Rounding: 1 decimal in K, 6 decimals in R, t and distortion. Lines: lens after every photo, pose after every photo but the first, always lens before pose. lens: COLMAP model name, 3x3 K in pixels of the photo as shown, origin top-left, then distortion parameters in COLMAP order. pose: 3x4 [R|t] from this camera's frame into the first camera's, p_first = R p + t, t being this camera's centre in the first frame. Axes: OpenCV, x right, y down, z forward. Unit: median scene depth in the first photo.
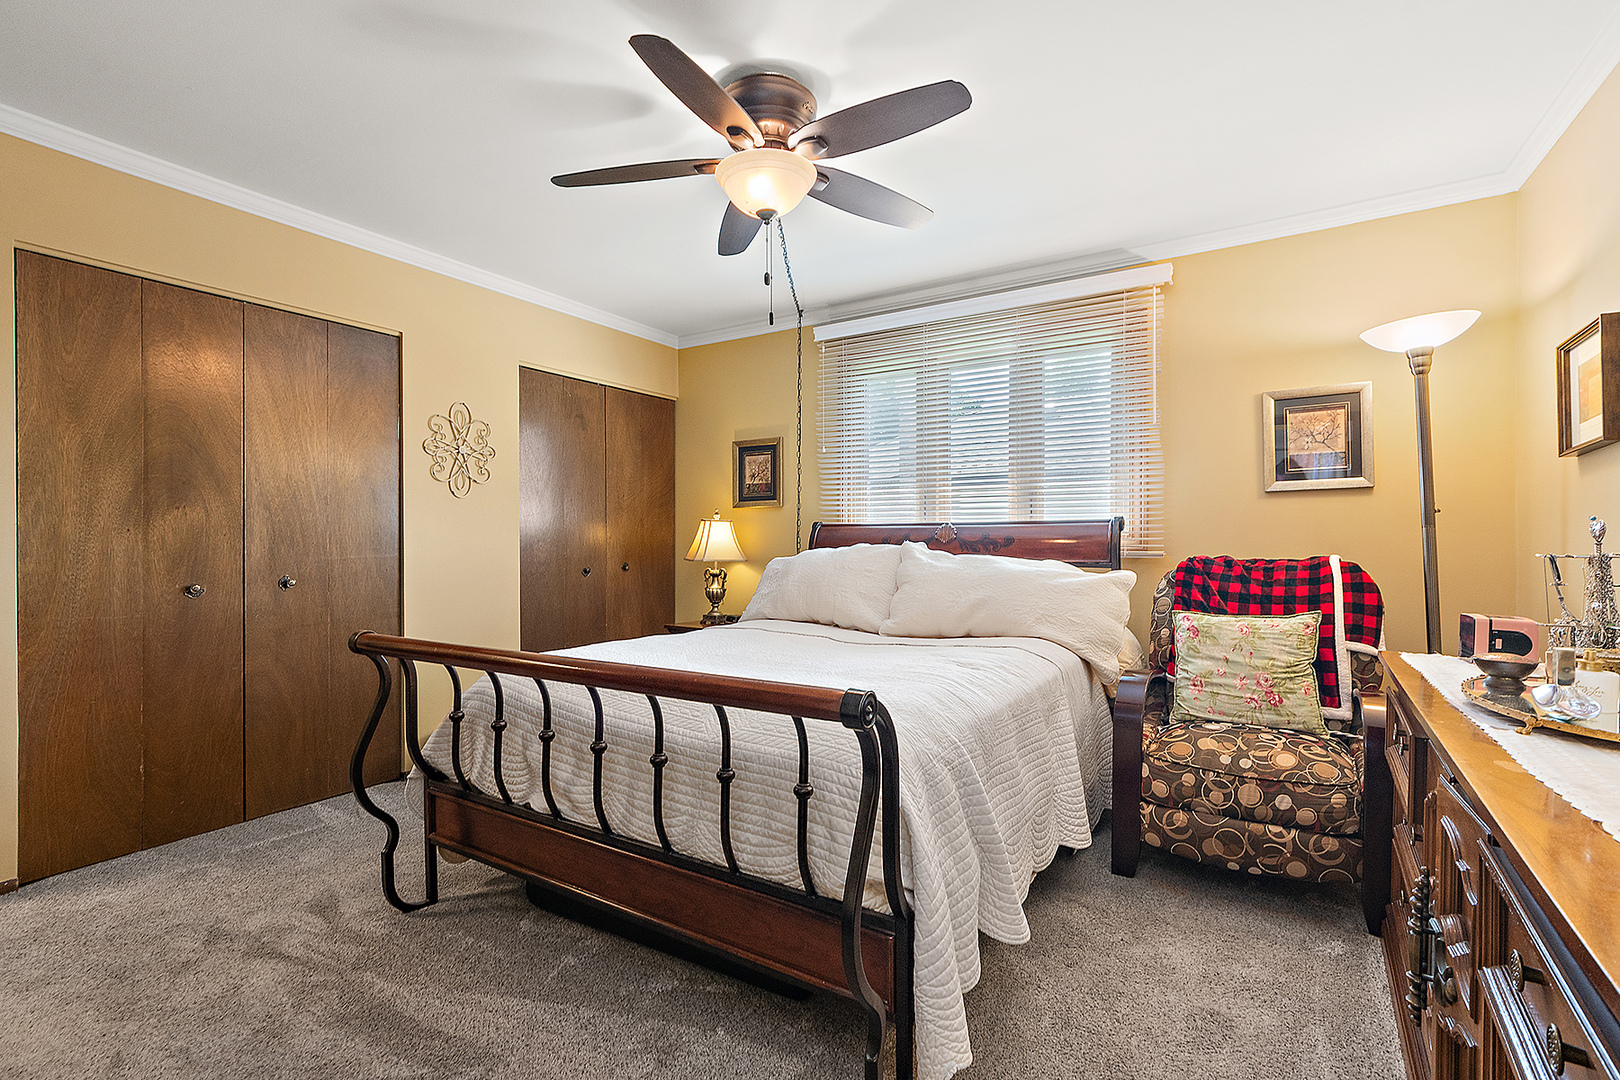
lens RADIAL K [[733.2, 0, 816.0], [0, 733.2, 544.7], [0, 0, 1]] dist [-0.005754, -0.001915]
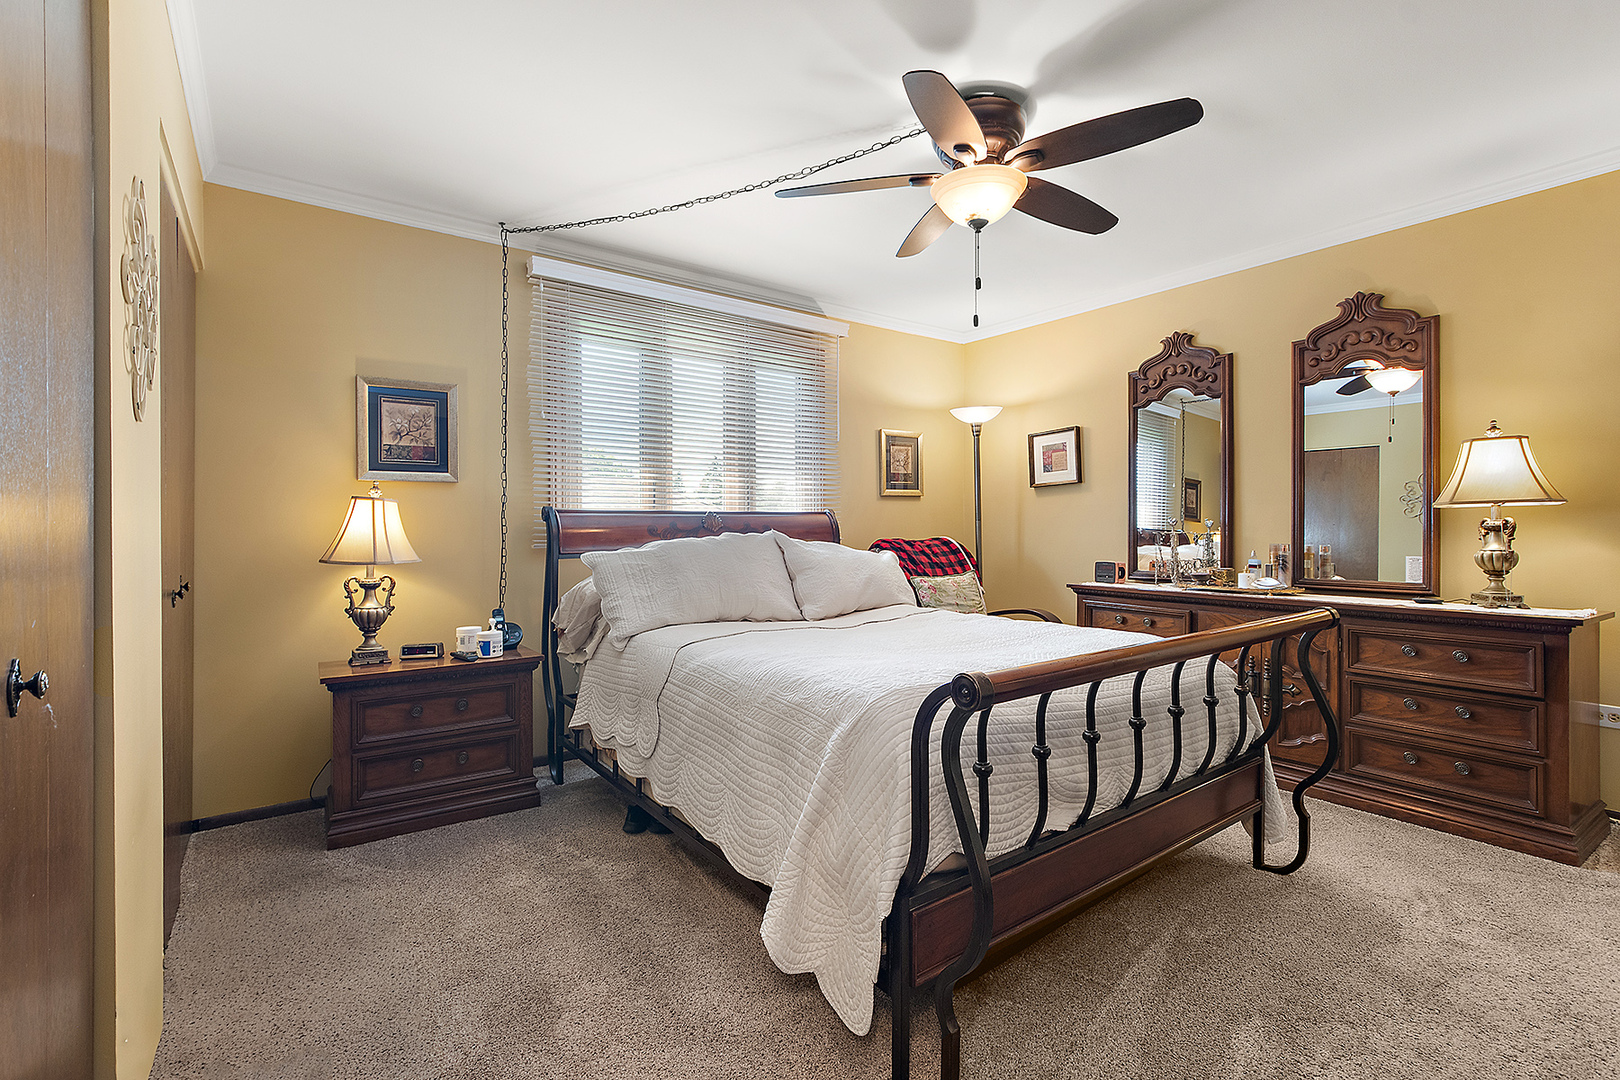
lens RADIAL K [[733.2, 0, 814.1], [0, 733.2, 528.0], [0, 0, 1]] dist [-0.005754, -0.001915]
pose [[0.347599, -0.004544, 0.937632, -0.618011], [0.006797, 0.999974, 0.002327, -0.007614], [-0.937619, 0.005564, 0.347621, 0.447599]]
